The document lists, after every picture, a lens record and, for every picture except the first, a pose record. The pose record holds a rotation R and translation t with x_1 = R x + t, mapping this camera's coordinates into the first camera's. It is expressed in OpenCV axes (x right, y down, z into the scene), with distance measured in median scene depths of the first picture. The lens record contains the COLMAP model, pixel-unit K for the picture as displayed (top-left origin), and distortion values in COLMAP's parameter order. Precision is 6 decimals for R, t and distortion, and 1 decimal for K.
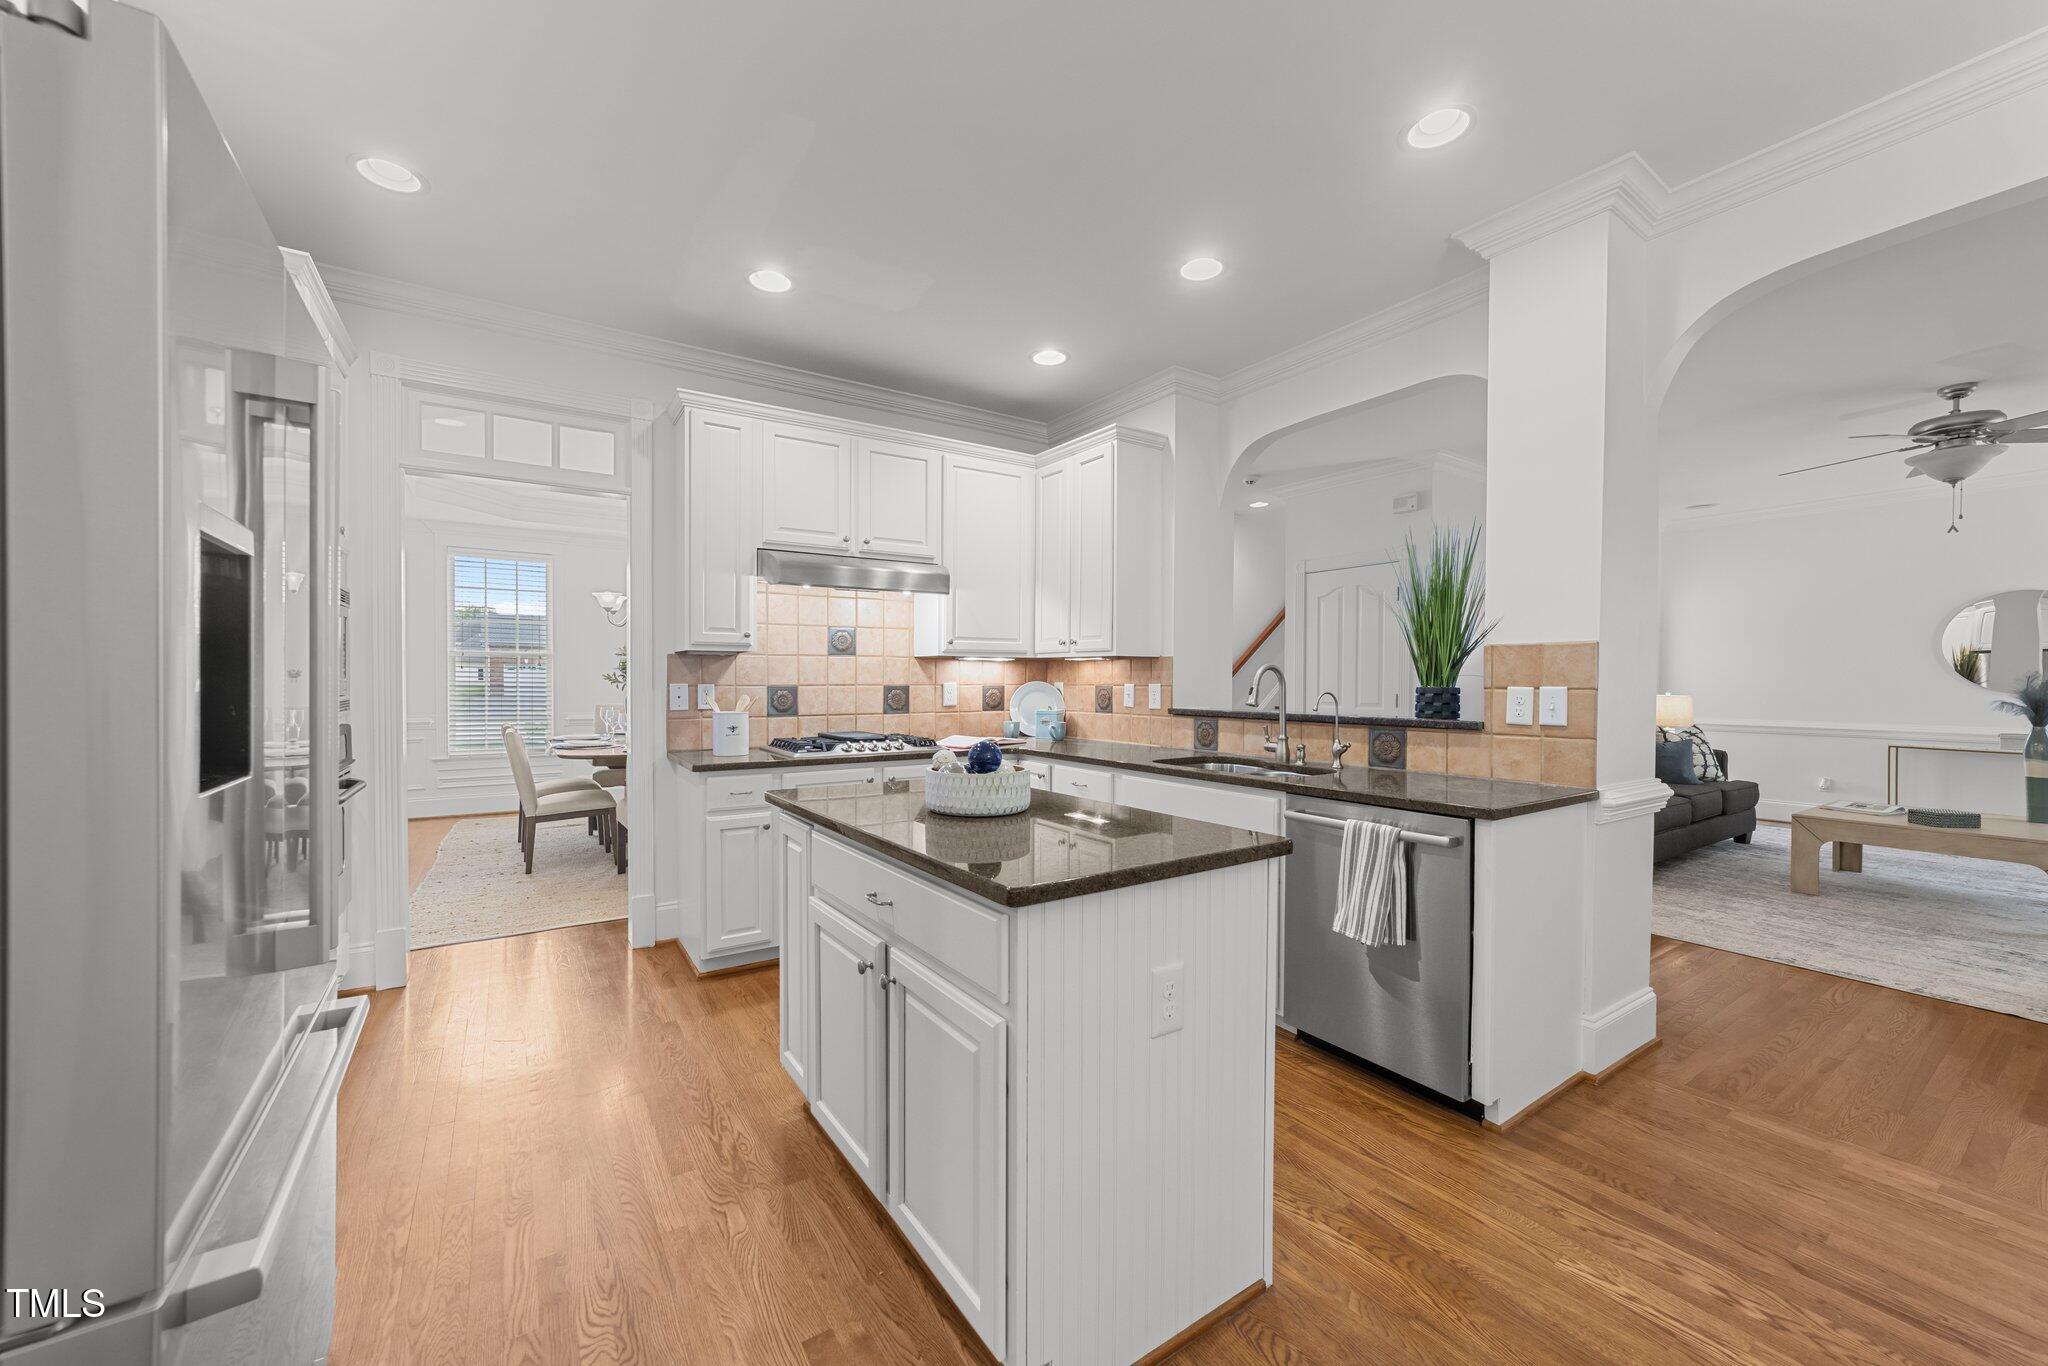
lens RADIAL K [[778.8, 0, 1024.0], [0, 778.8, 683.0], [0, 0, 1]] dist [-0.019683, 0.008294]
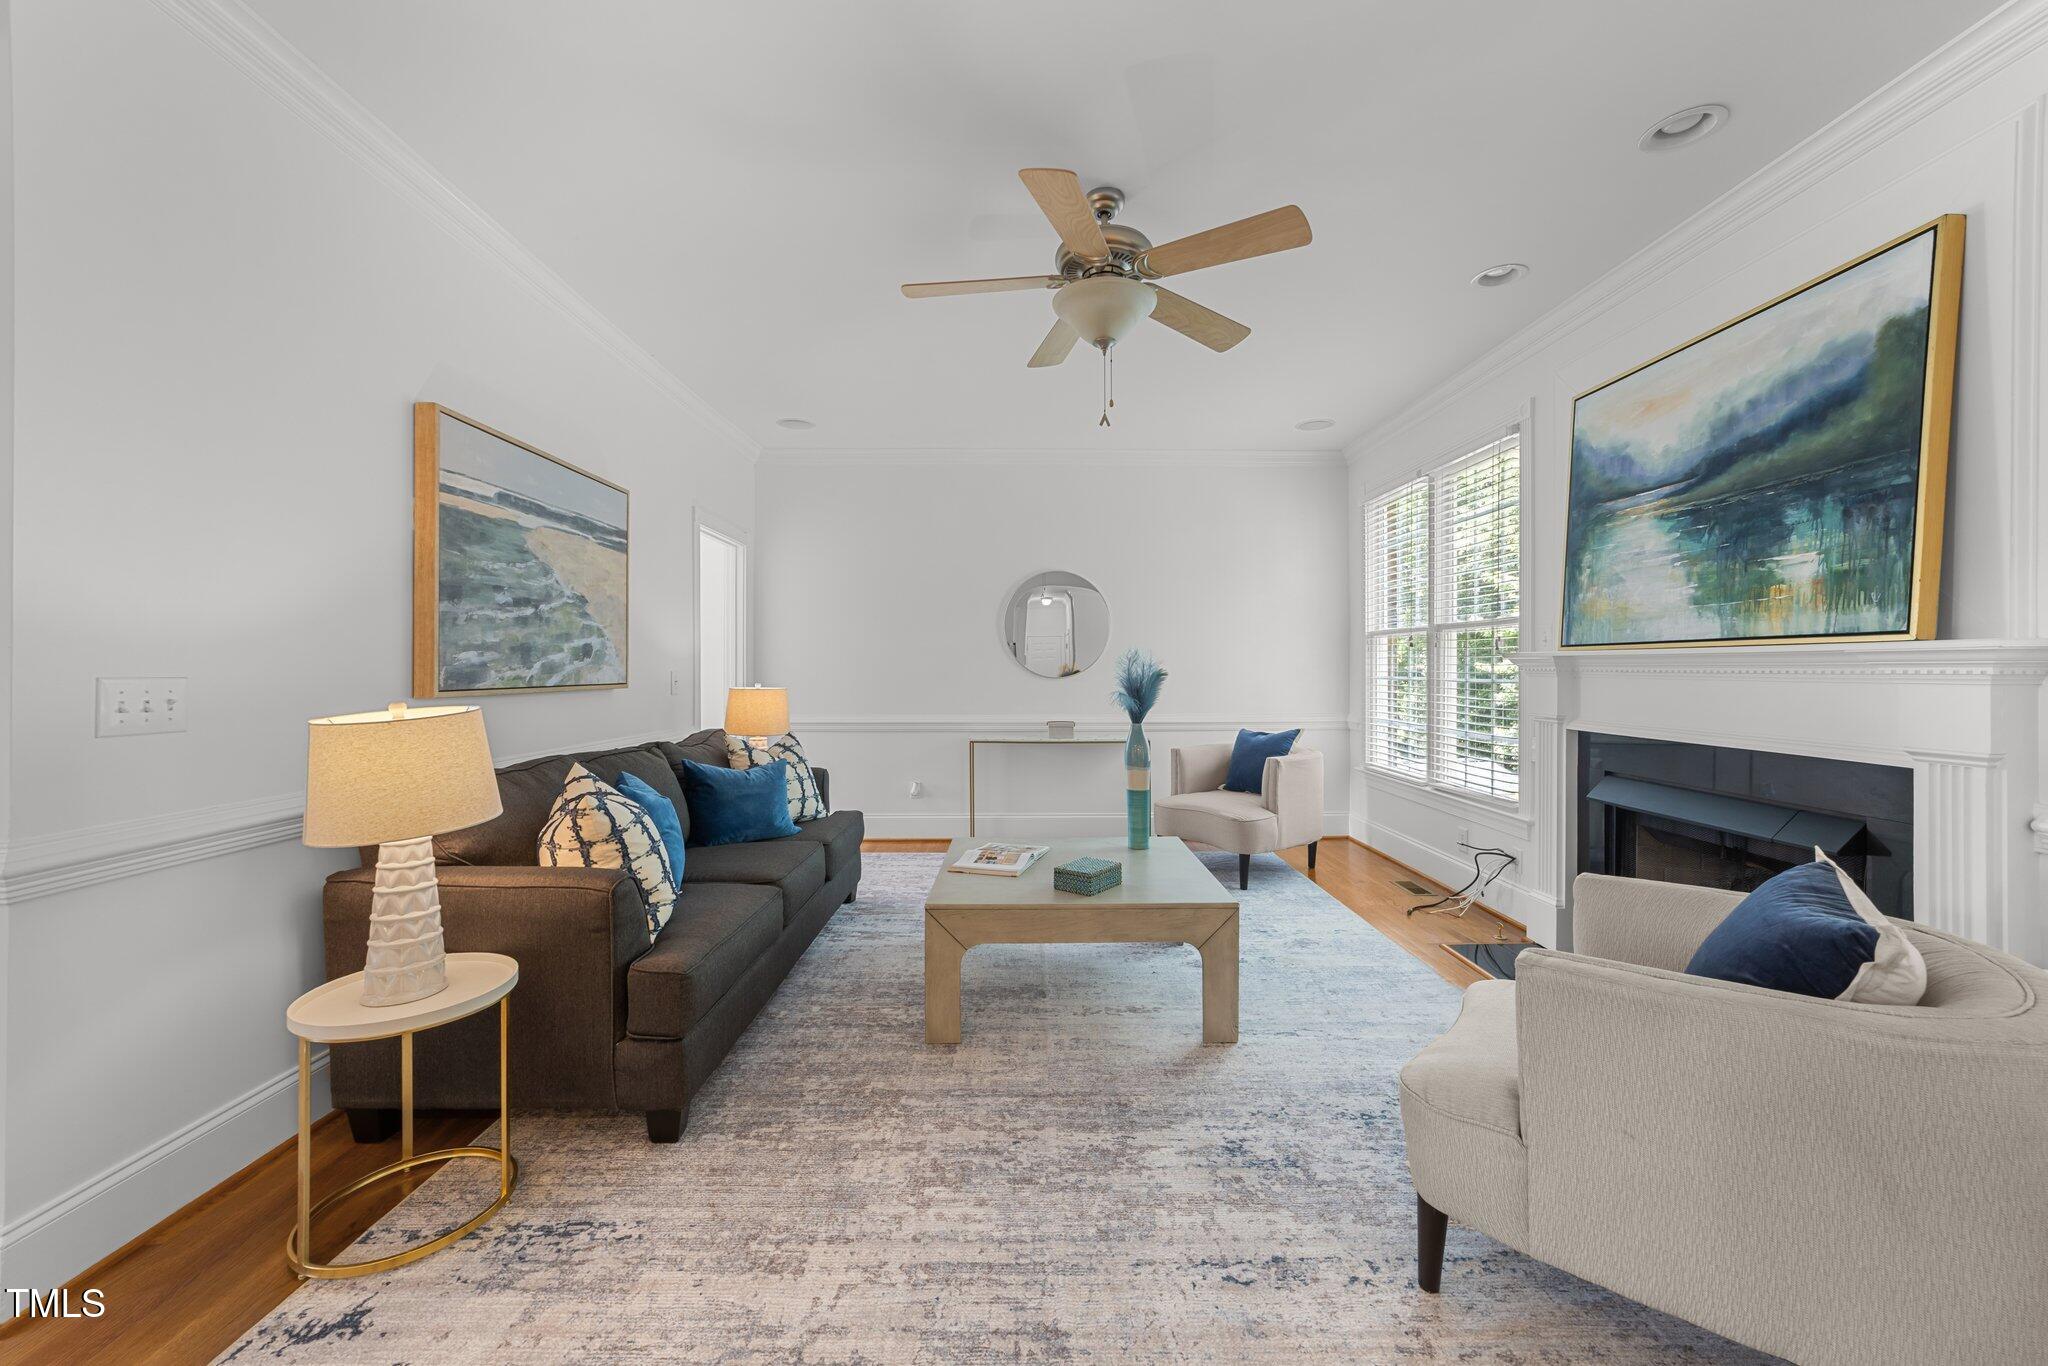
lens RADIAL K [[778.8, 0, 1024.0], [0, 778.8, 683.0], [0, 0, 1]] dist [-0.019683, 0.008294]
pose [[0.543099, -0.020442, 0.839420, 0.695479], [0.005667, 0.999770, 0.020680, -0.000430], [-0.839650, -0.006474, 0.543090, 0.777000]]
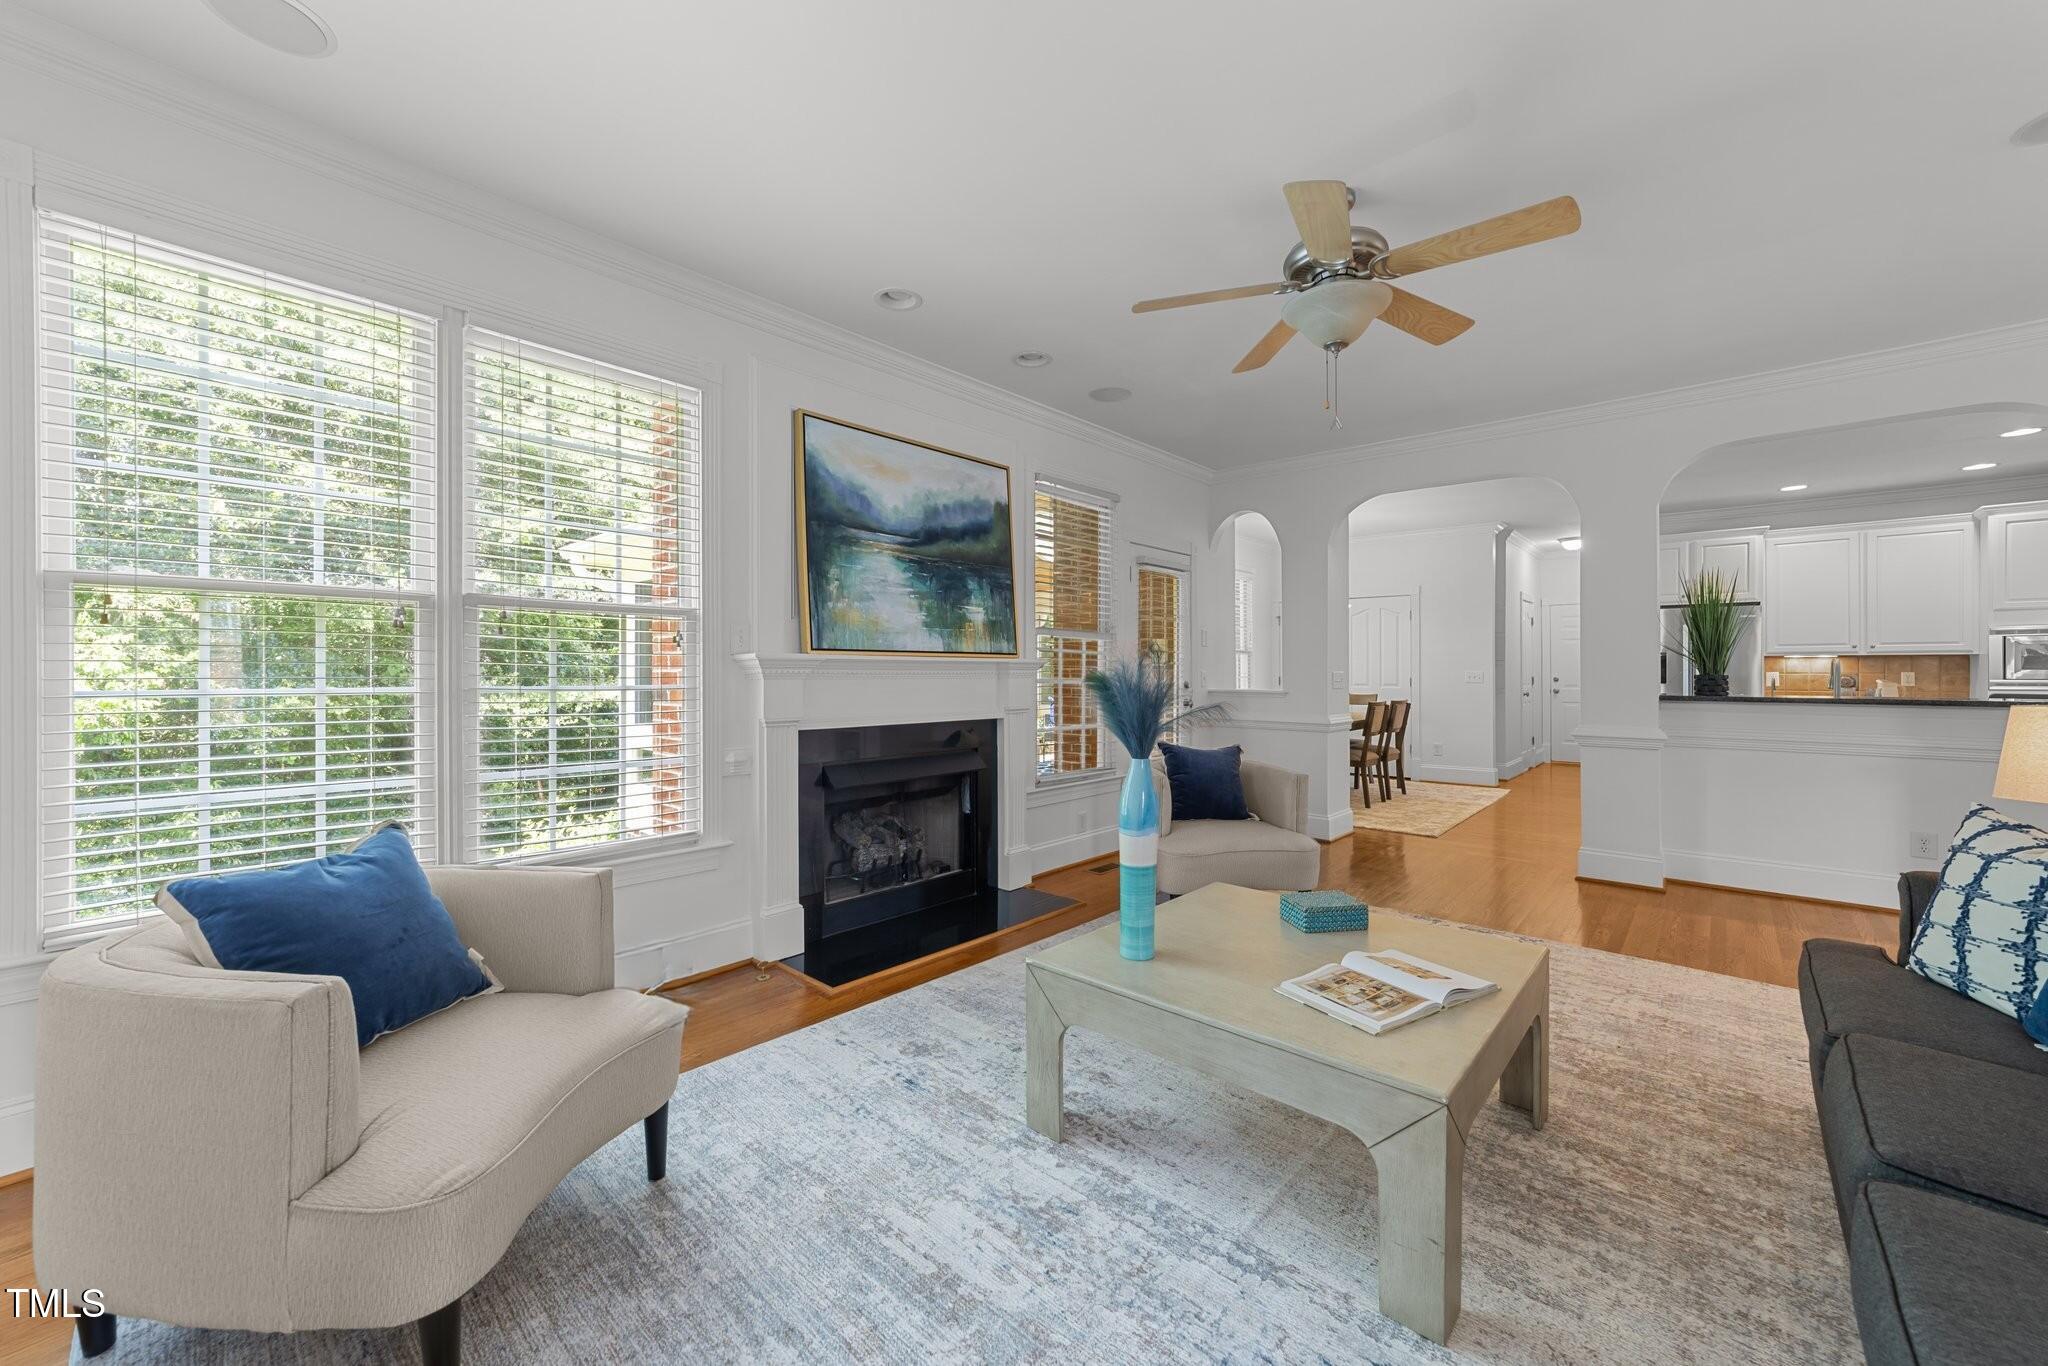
lens RADIAL K [[784.8, 0, 1024.0], [0, 784.8, 683.0], [0, 0, 1]] dist [-0.001366, 0.003287]
pose [[-0.967414, -0.000591, -0.253200, 1.789202], [-0.005849, 0.999783, 0.020012, -0.001292], [0.253133, 0.020841, -0.967207, 1.720301]]
